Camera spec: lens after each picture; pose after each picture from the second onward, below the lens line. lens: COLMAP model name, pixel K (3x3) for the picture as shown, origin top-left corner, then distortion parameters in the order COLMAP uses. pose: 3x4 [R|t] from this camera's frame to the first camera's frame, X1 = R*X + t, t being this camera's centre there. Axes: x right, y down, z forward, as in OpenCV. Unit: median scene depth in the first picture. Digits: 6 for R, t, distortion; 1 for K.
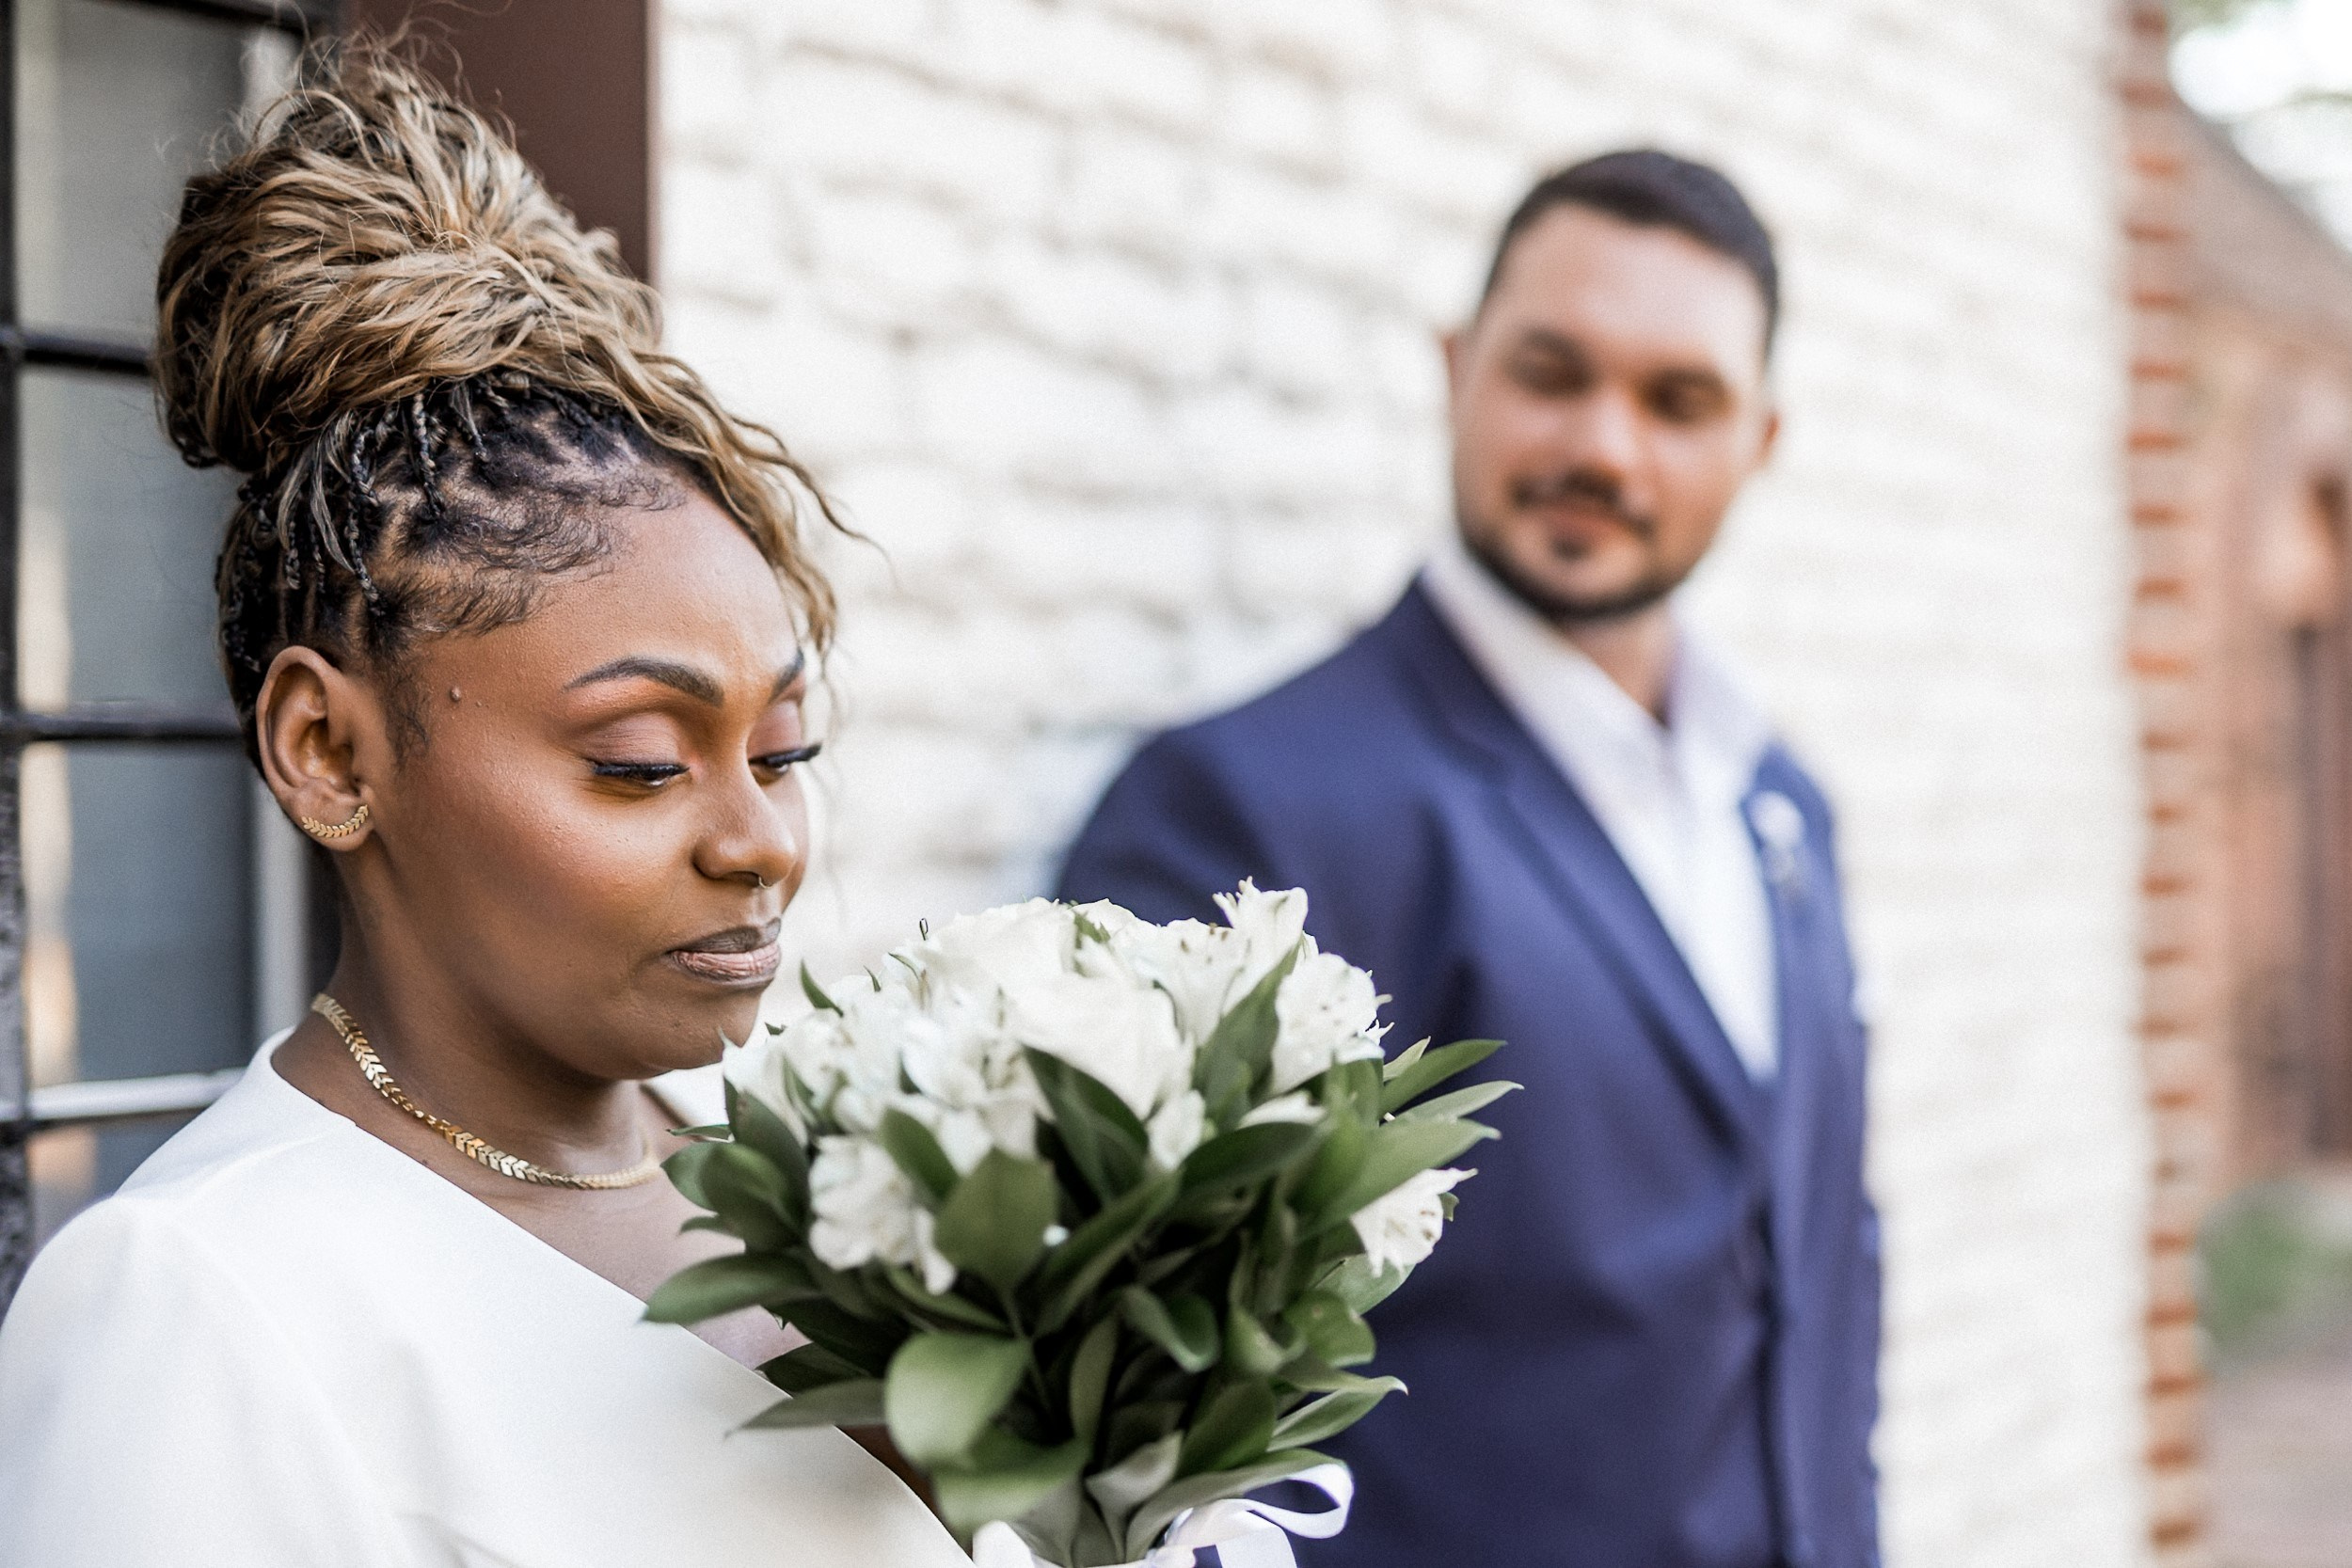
lens RADIAL K [[3326.9, 0, 1176.0], [0, 3326.9, 784.0], [0, 0, 1]] dist [0.034143, 0.087914]
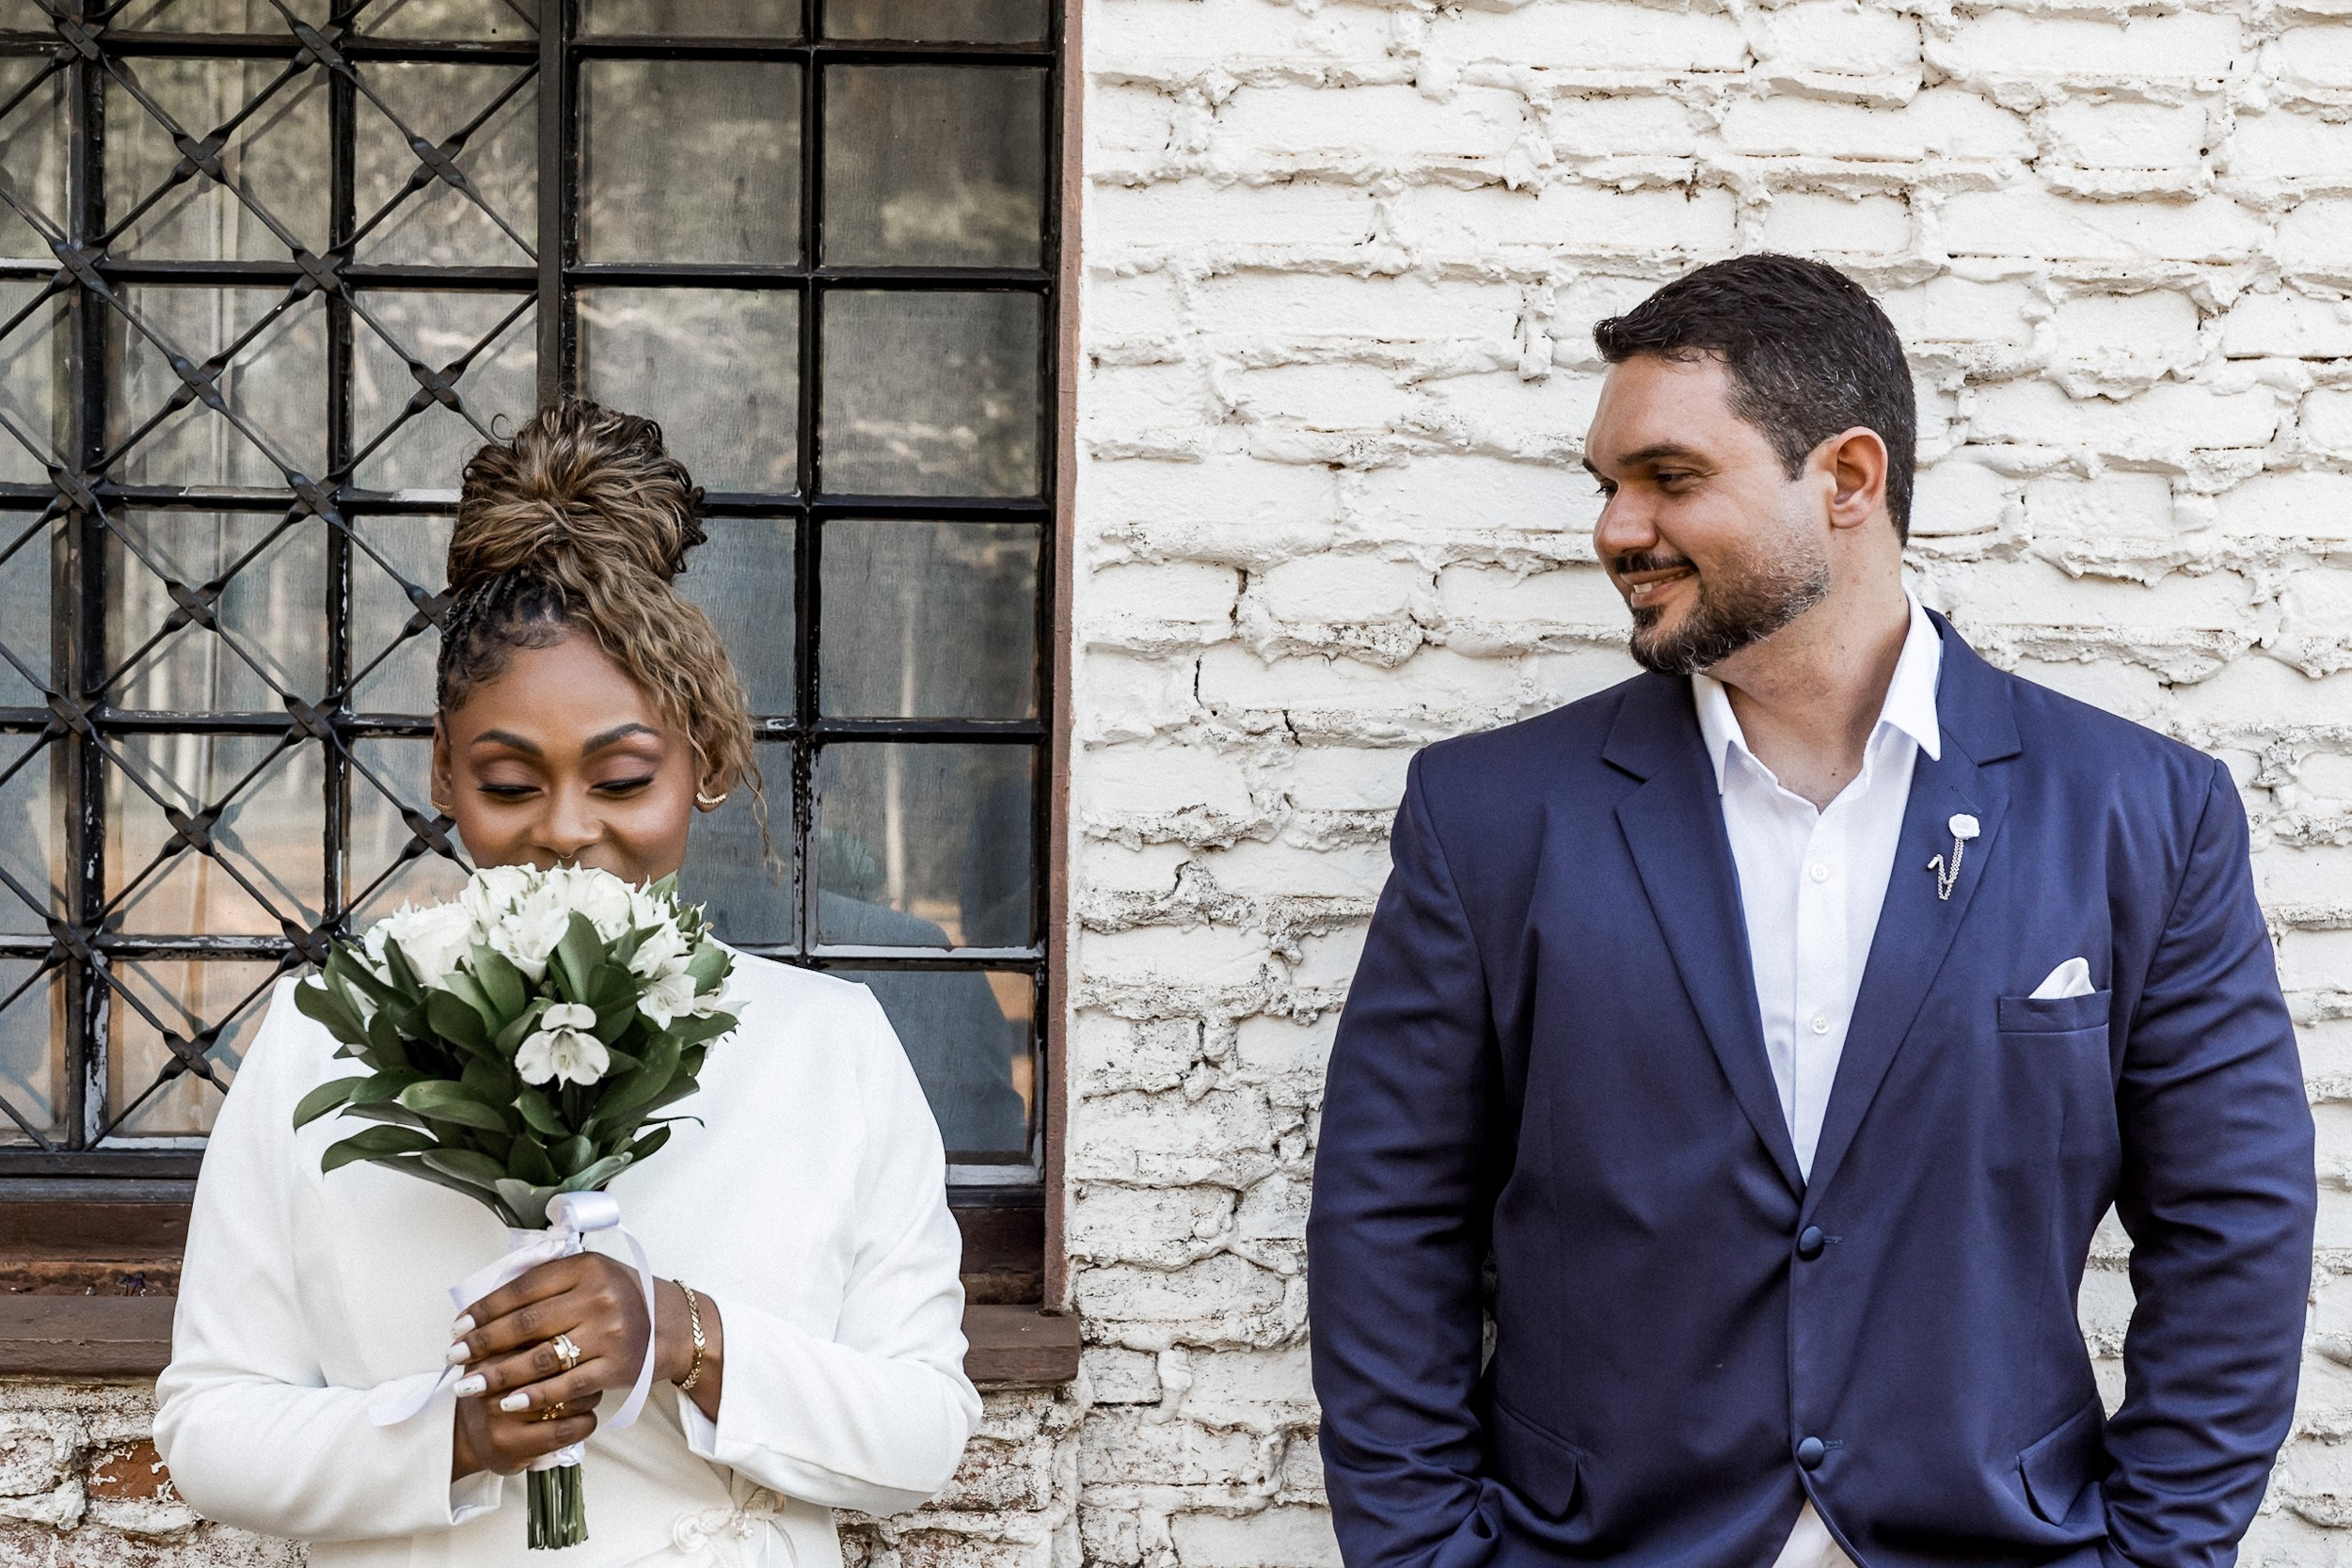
lens RADIAL K [[3326.9, 0, 1176.0], [0, 3326.9, 784.0], [0, 0, 1]] dist [0.034143, 0.087914]
pose [[0.641649, 0.045210, -0.765665, 1.252683], [-0.016979, 0.998854, 0.044751, -0.080209], [0.766811, -0.015714, 0.641681, 0.063063]]
